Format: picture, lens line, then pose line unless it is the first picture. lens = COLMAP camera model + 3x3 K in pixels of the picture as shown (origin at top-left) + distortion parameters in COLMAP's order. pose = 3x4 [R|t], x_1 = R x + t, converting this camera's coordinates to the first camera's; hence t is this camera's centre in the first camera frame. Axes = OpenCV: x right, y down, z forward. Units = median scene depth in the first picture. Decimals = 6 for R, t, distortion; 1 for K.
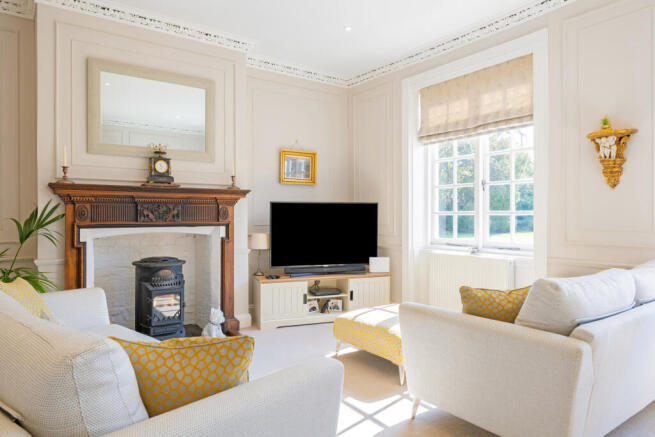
lens RADIAL K [[430.2, 0, 327.9], [0, 430.2, 217.1], [0, 0, 1]] dist [0.004345, -0.001980]
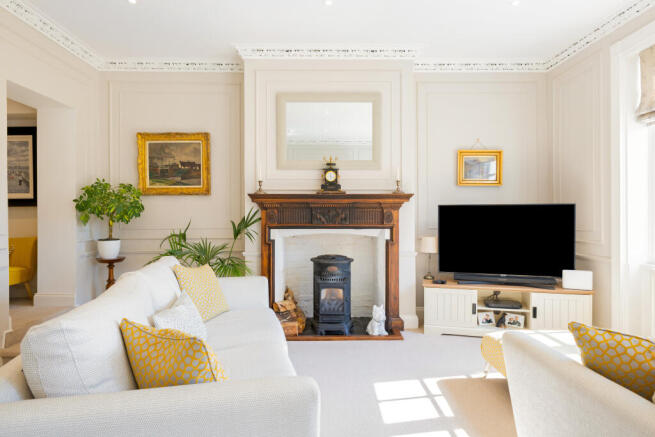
lens RADIAL K [[388.6, 0, 326.2], [0, 388.6, 219.7], [0, 0, 1]] dist [0.008300, -0.005963]
pose [[0.811377, 0.002953, -0.584516, 0.190275], [-0.003913, 0.999992, -0.000380, -0.001025], [0.584511, 0.002596, 0.811382, 0.138362]]
